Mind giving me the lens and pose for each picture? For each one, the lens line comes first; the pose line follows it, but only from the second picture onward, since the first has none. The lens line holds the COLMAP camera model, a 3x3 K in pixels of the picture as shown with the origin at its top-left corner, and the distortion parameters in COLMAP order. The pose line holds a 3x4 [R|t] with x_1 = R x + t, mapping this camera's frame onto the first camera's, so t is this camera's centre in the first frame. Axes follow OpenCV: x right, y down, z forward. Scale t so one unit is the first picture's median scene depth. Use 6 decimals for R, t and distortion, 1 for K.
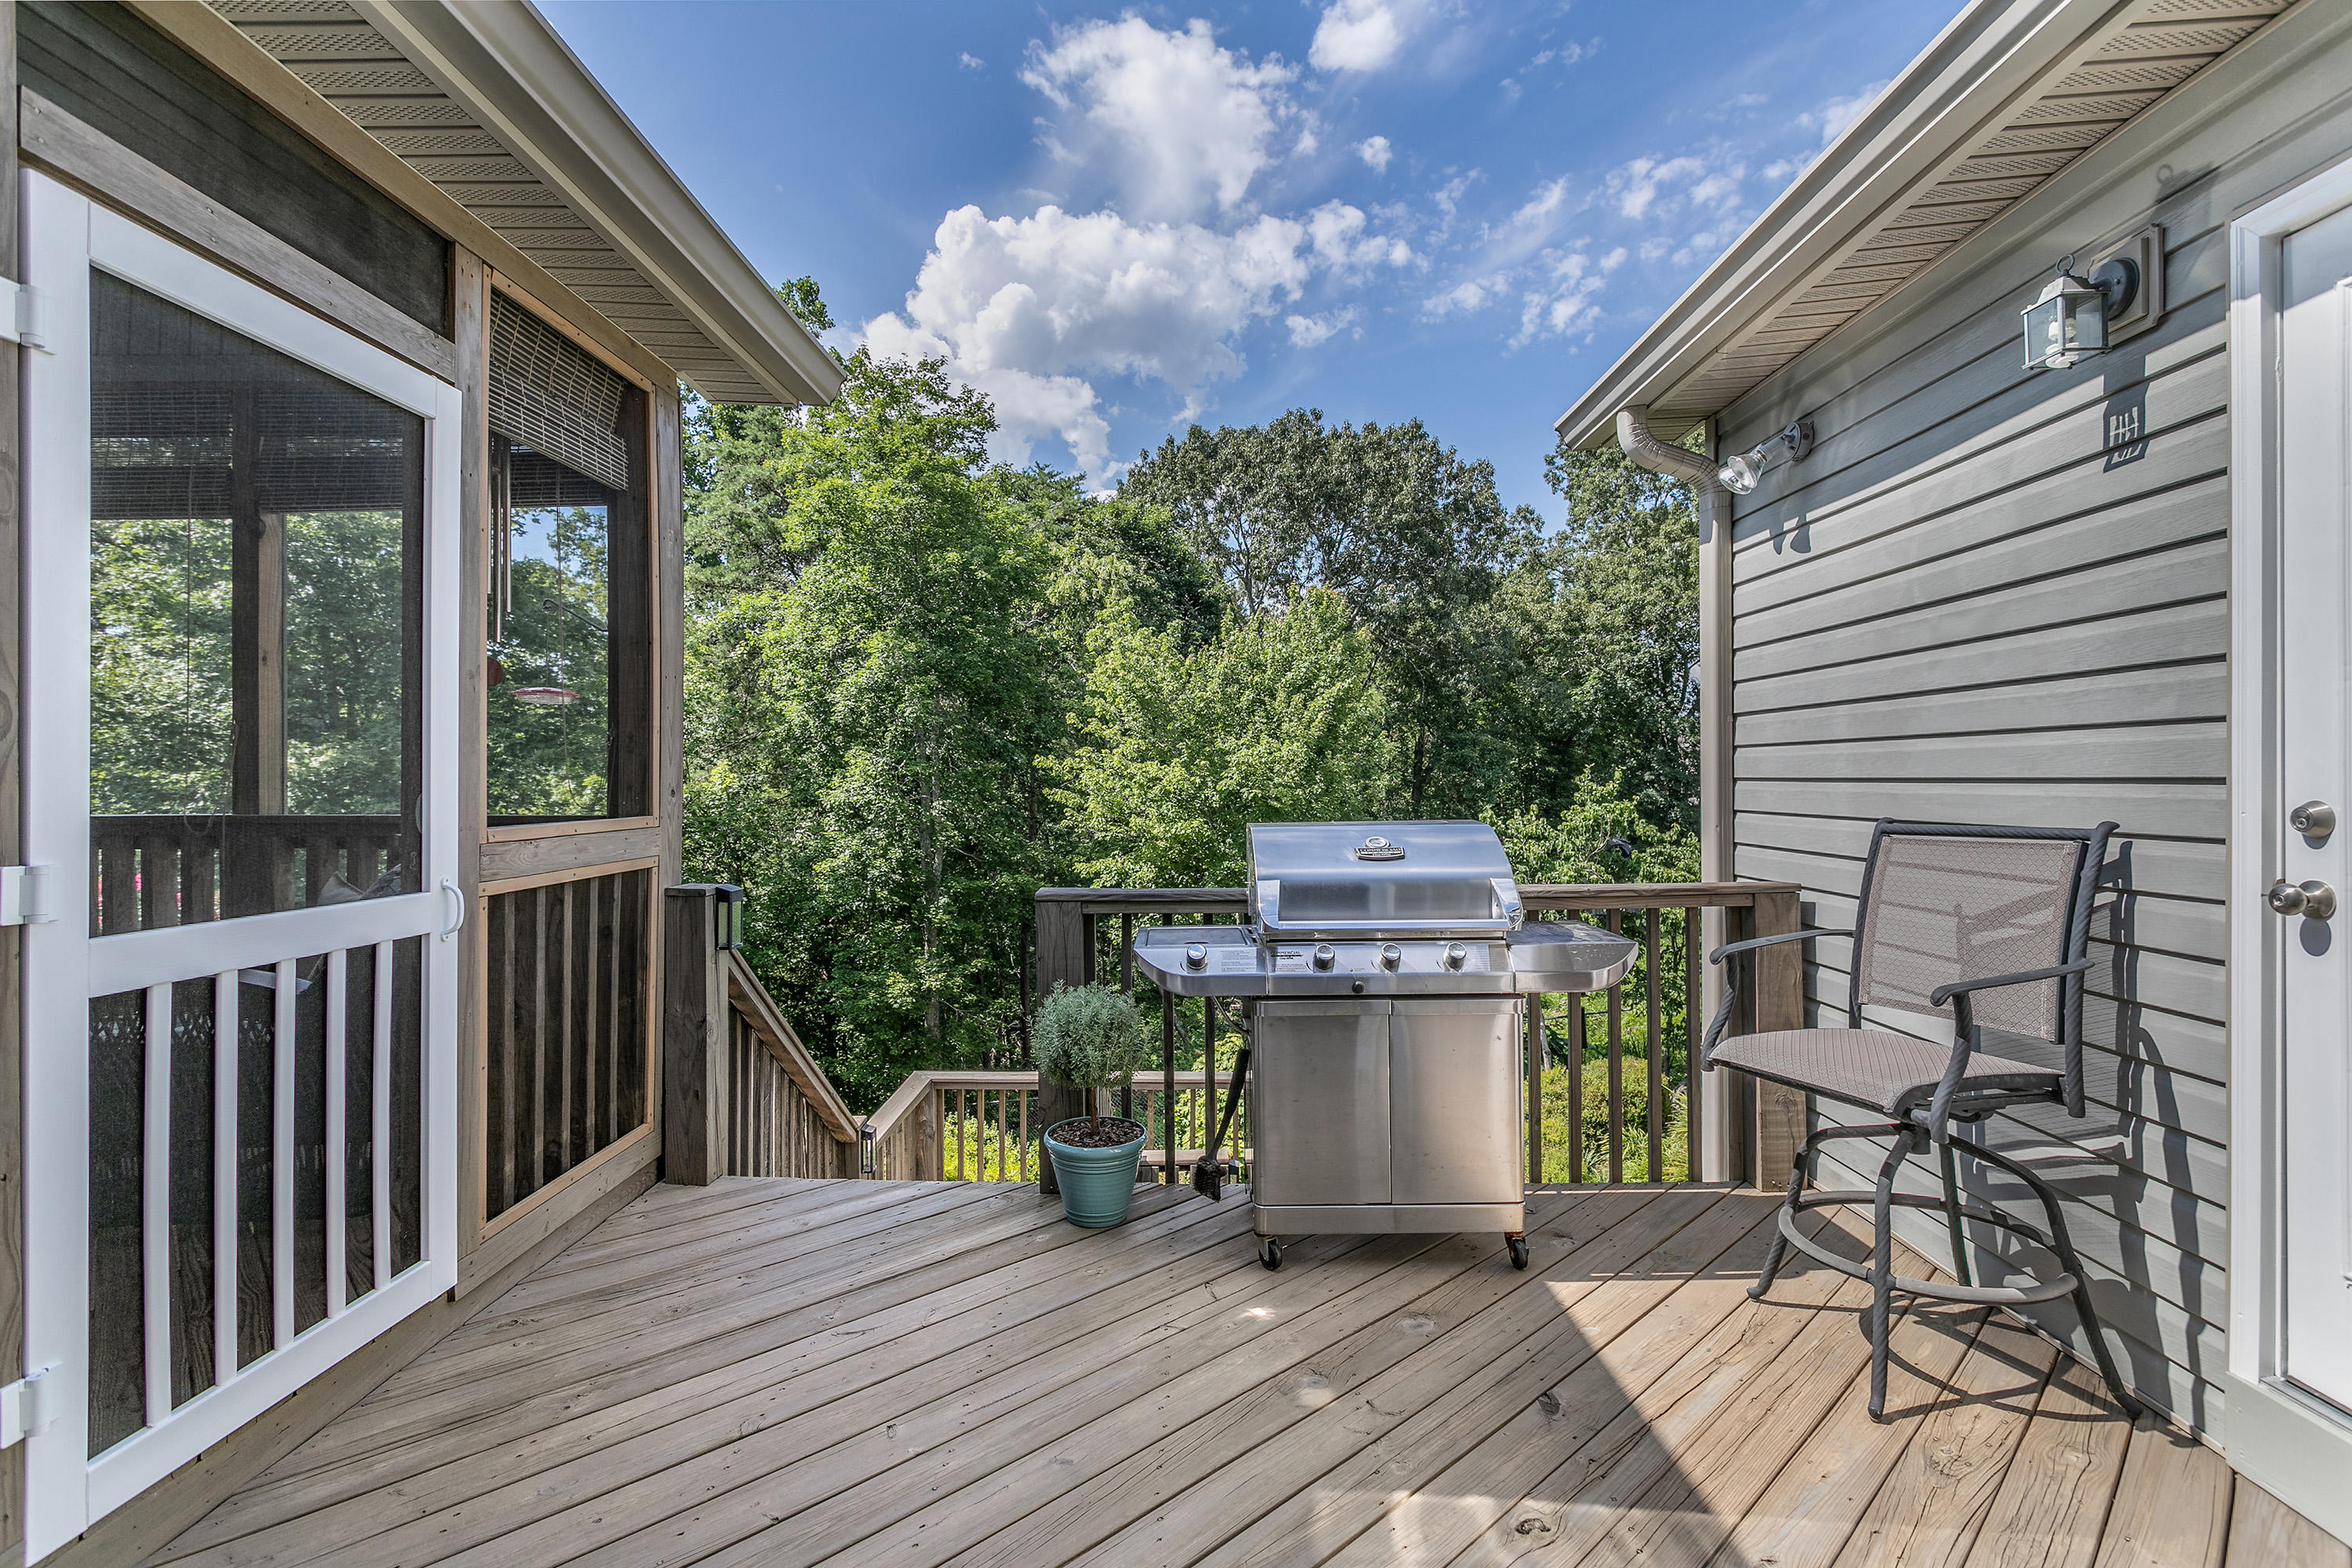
lens RADIAL K [[1114.5, 0, 1176.6], [0, 1114.5, 782.1], [0, 0, 1]] dist [0.002055, 0.001488]
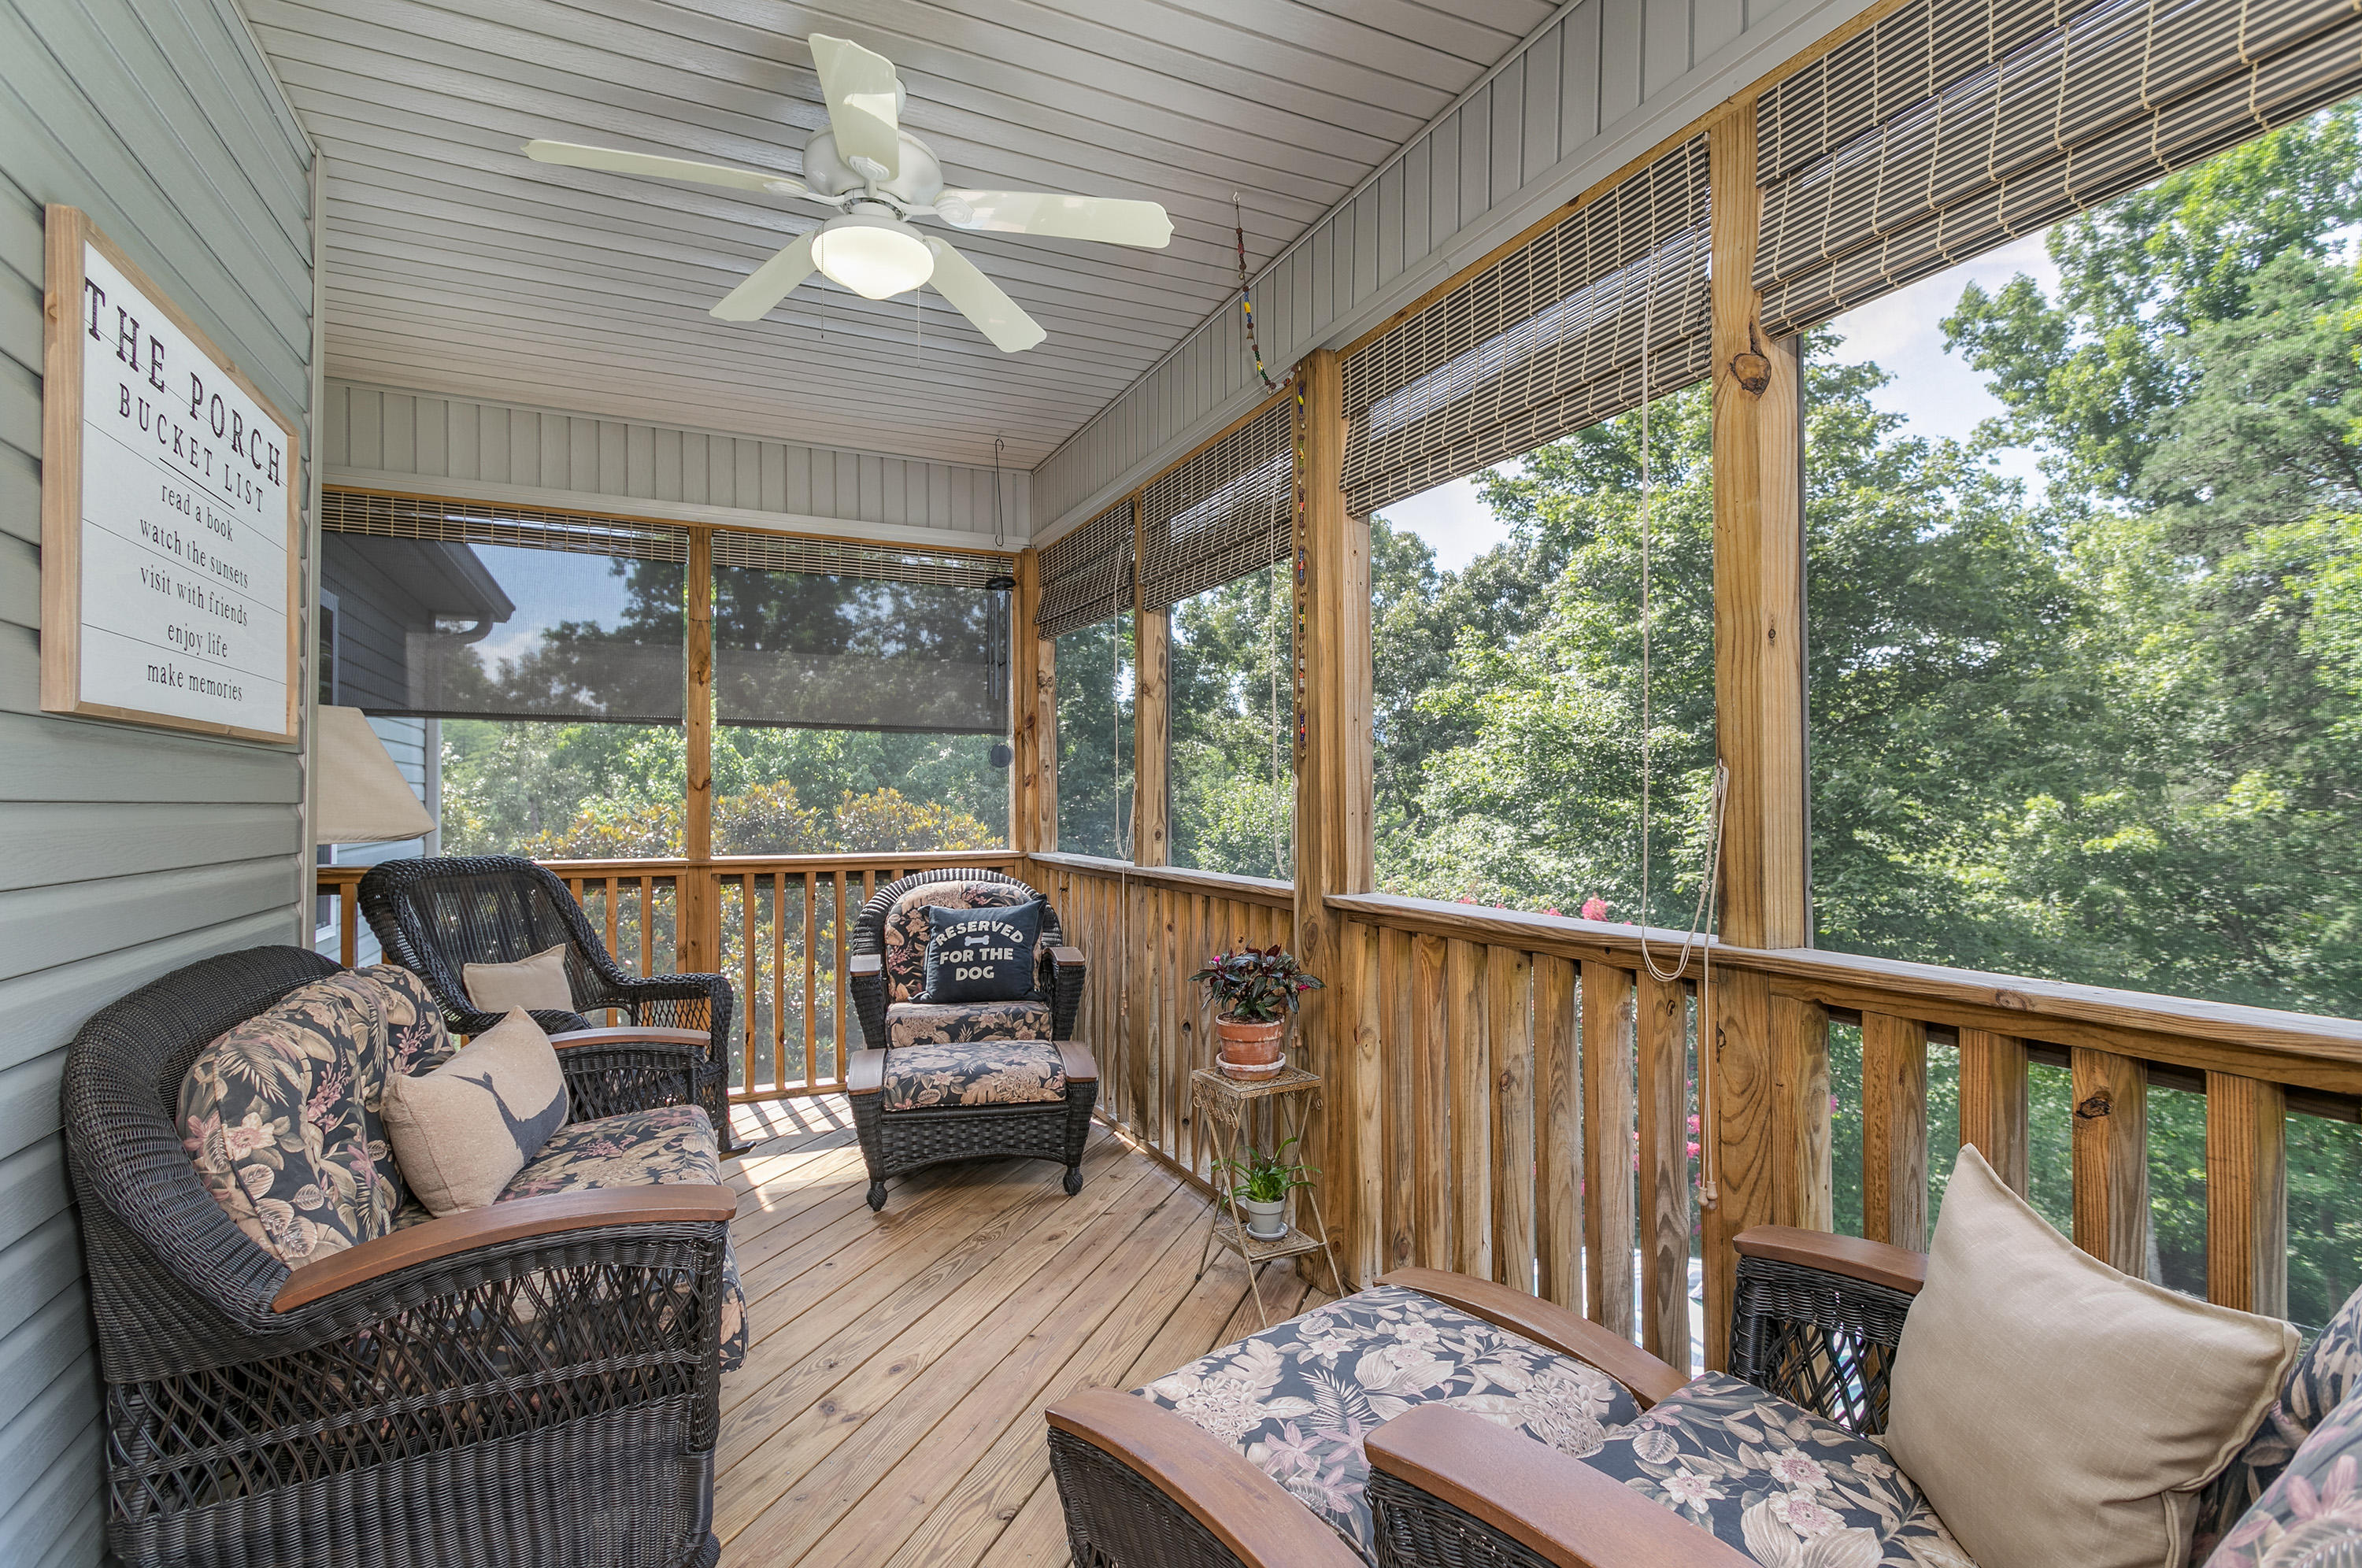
lens RADIAL K [[1119.1, 0, 1186.6], [0, 1119.1, 774.8], [0, 0, 1]] dist [0.002055, 0.001488]
pose [[0.460509, -0.022162, -0.887378, -0.089667], [0.004908, 0.999737, -0.022421, -0.005791], [0.887641, 0.005970, 0.460497, 0.097882]]
